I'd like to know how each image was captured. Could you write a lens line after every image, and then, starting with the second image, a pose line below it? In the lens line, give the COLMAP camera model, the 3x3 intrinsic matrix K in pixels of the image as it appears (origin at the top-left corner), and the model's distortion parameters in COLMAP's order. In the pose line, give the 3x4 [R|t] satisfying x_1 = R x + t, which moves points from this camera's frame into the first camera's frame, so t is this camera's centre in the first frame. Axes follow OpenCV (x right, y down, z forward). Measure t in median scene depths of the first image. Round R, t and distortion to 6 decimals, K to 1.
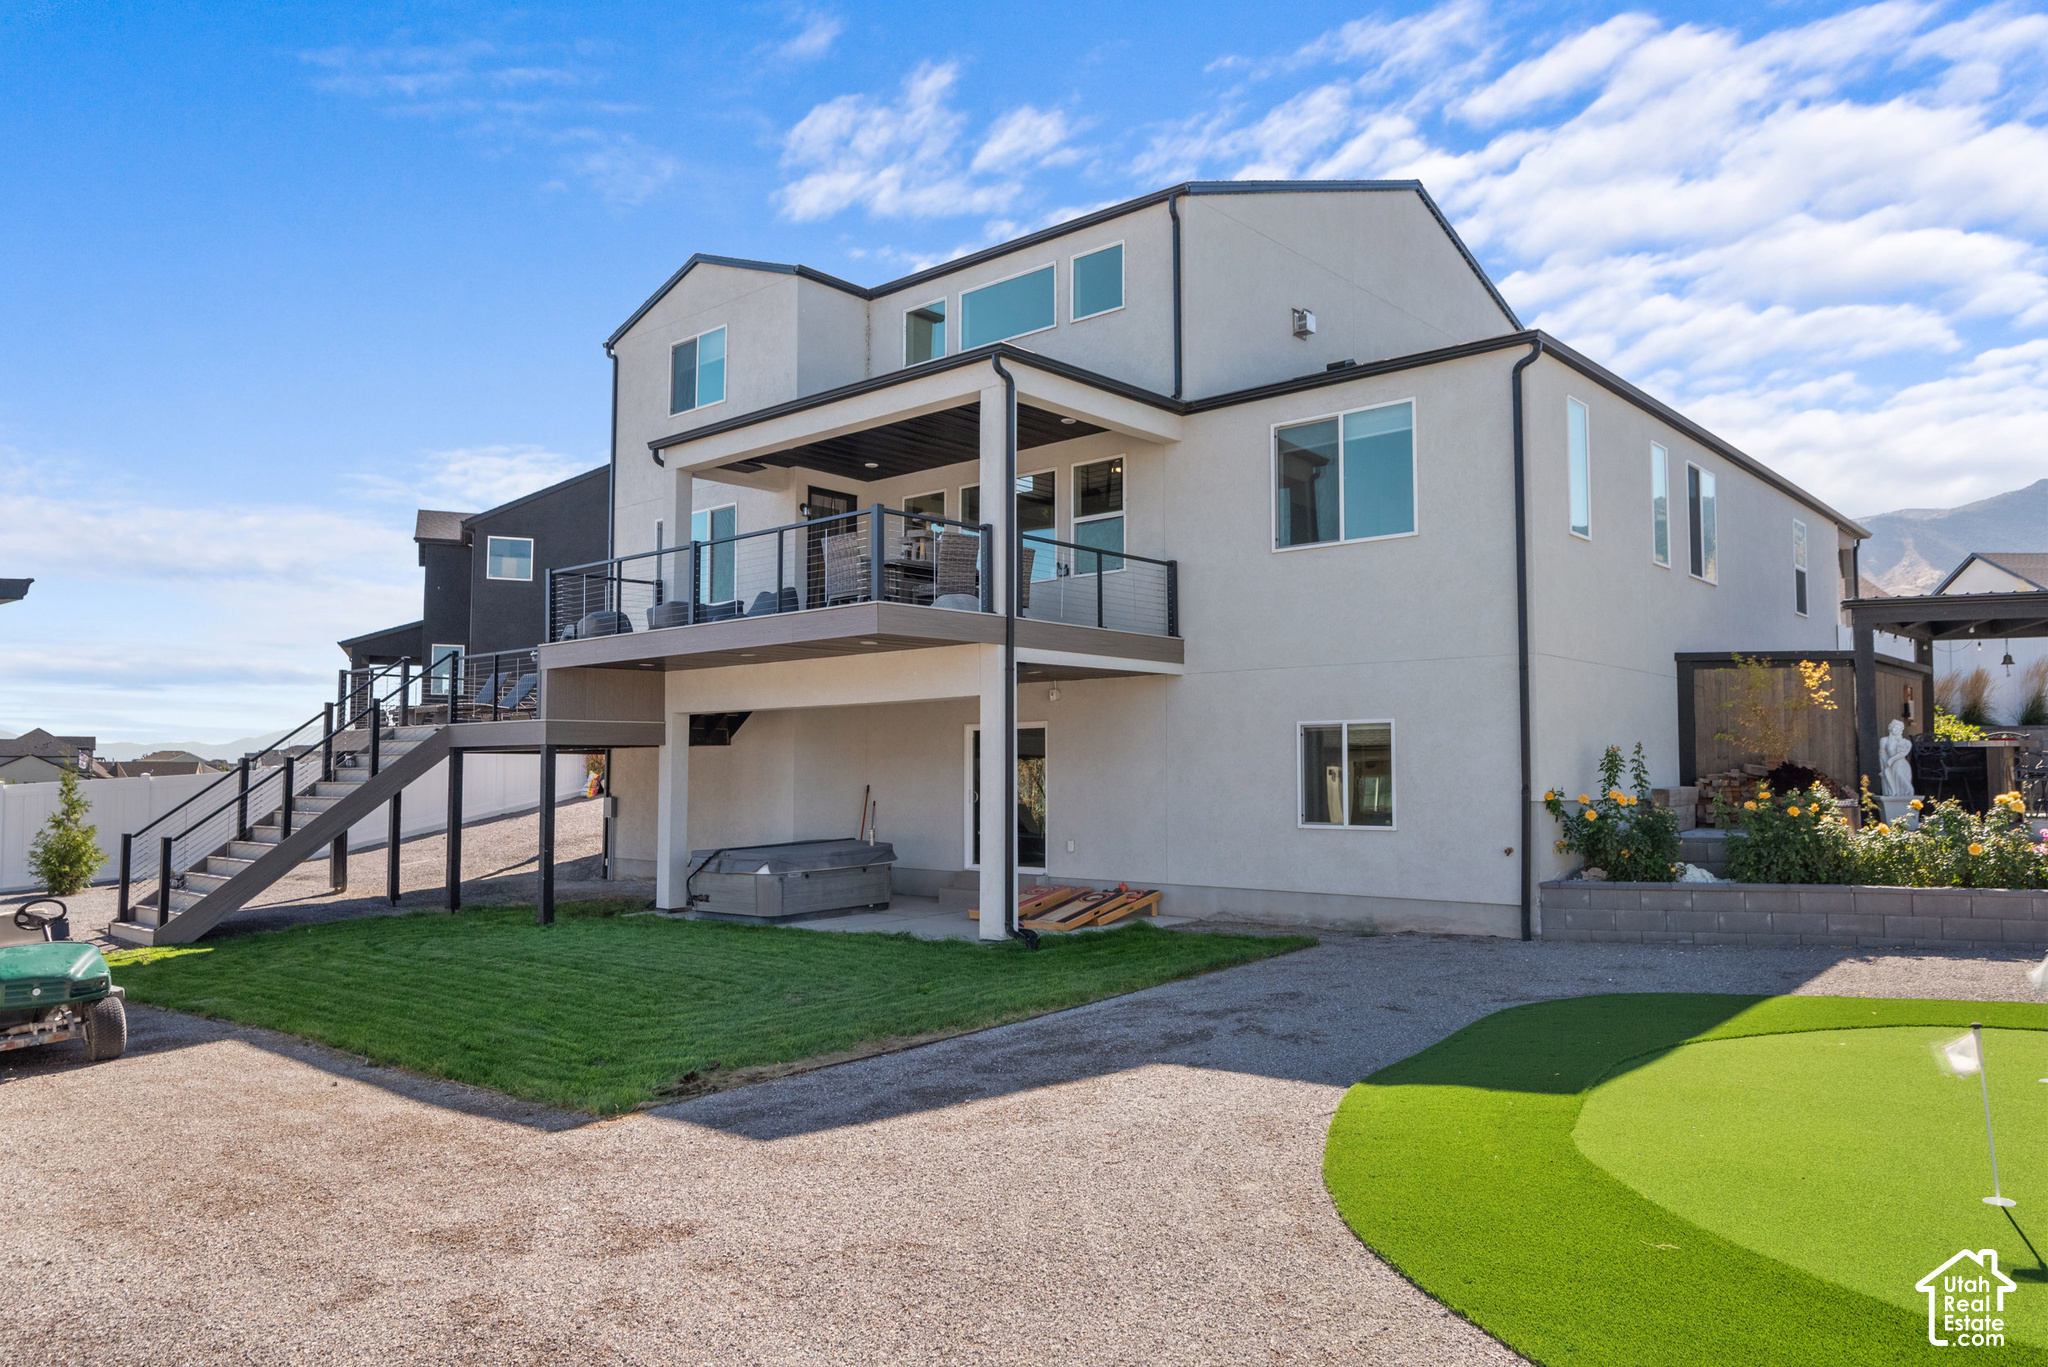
lens RADIAL K [[1362.2, 0, 1024.0], [0, 1362.2, 683.5], [0, 0, 1]] dist [-0.001644, -0.001184]
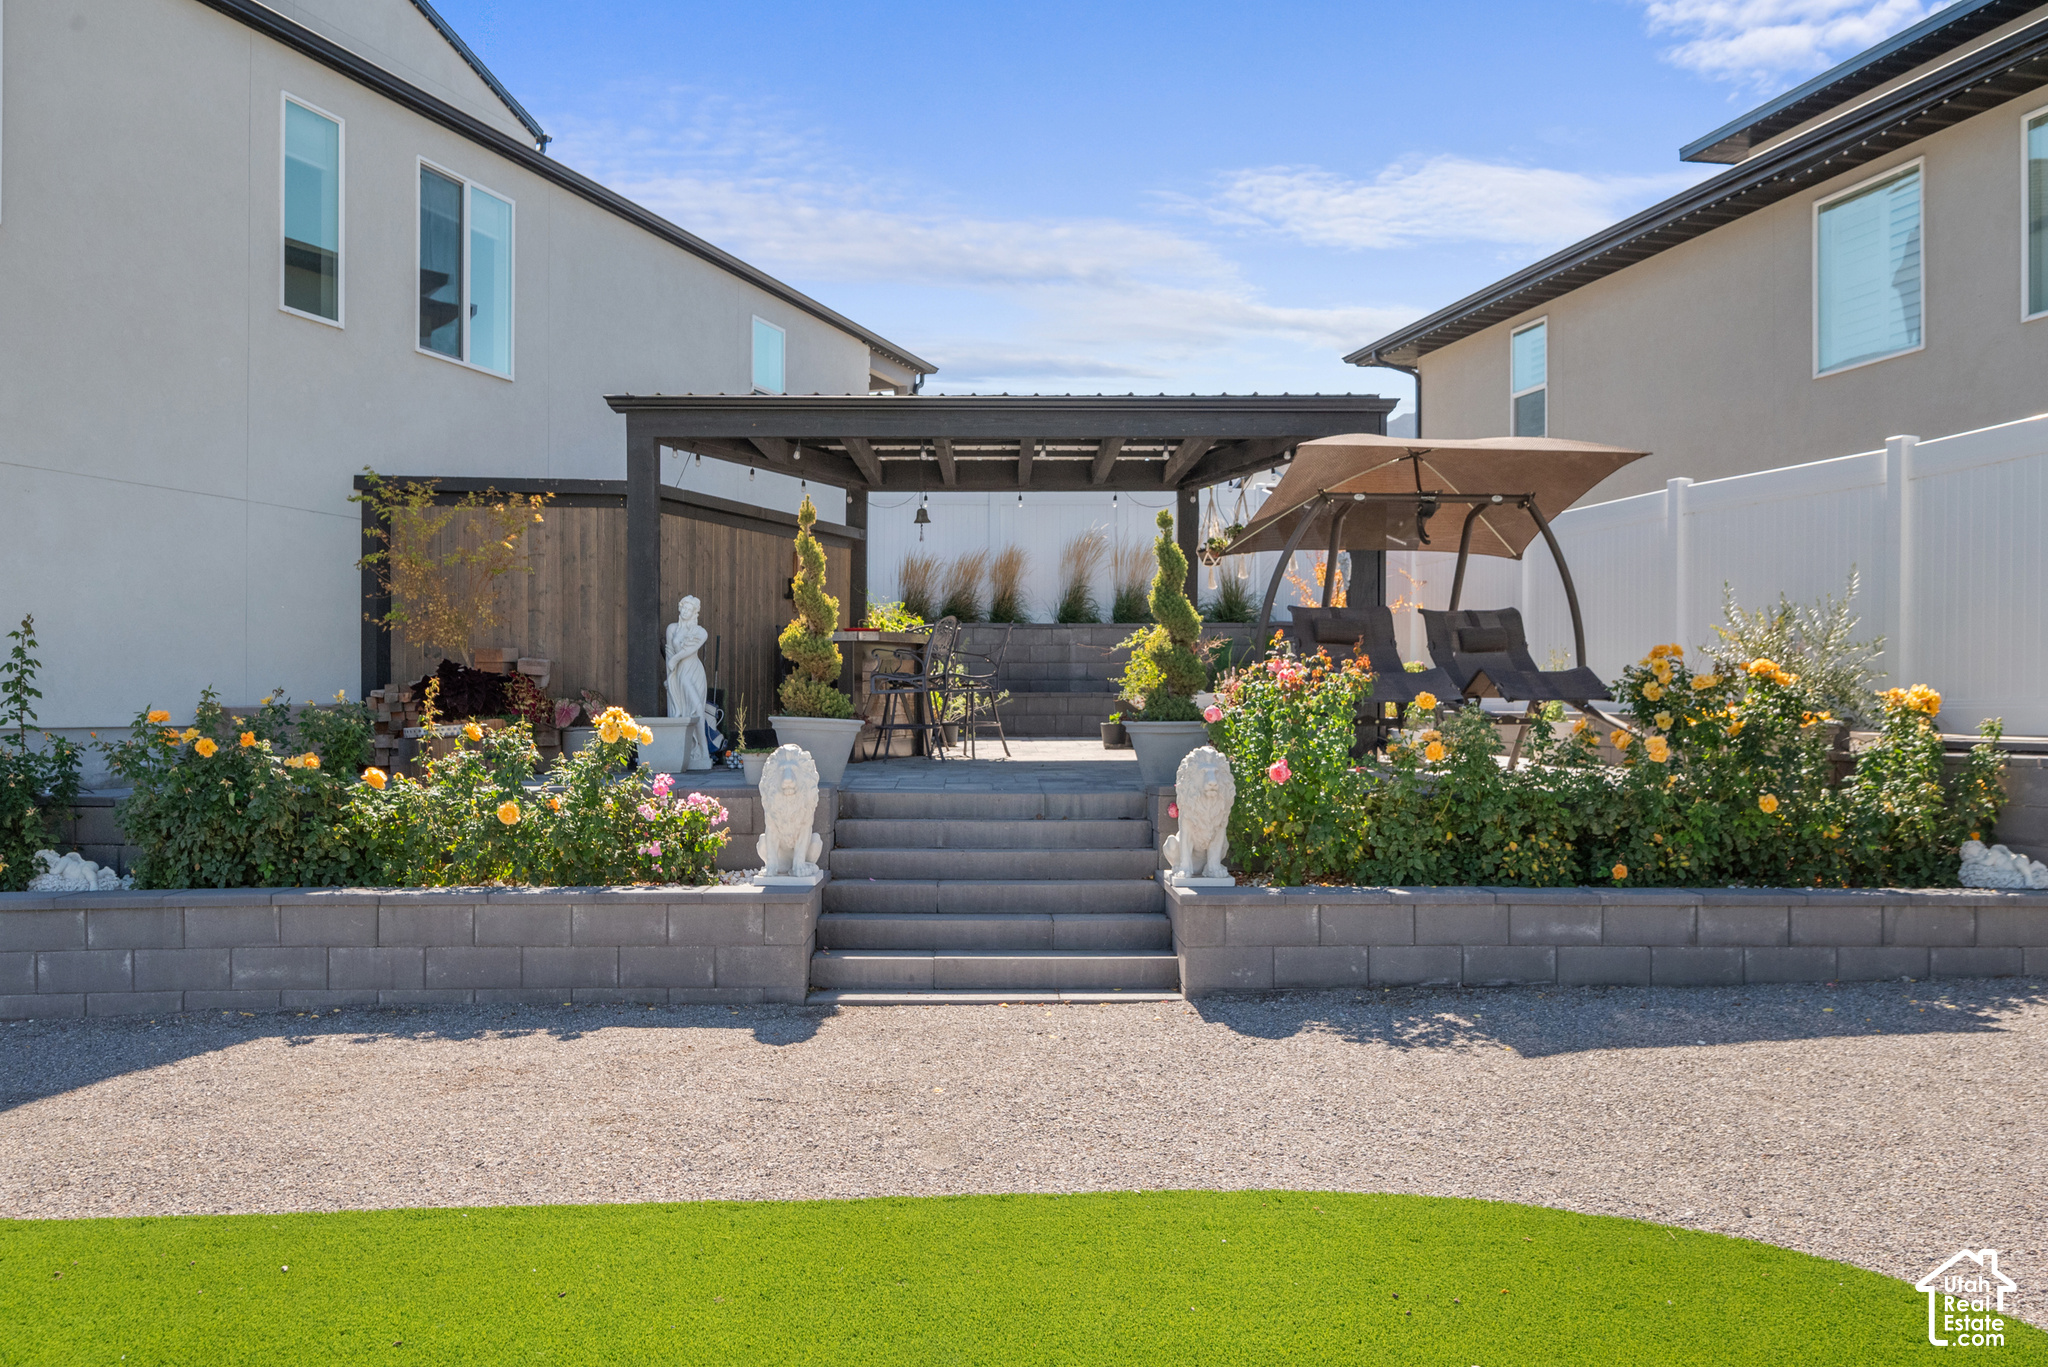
lens RADIAL K [[1638.4, 0, 1024.0], [0, 1638.4, 683.5], [0, 0, 1]] dist [-0.001548, -0.000791]
pose [[0.912293, 0.005601, 0.409500, 0.475954], [-0.026445, 0.998625, 0.045256, 0.028750], [-0.408684, -0.052116, 0.911187, 0.262294]]
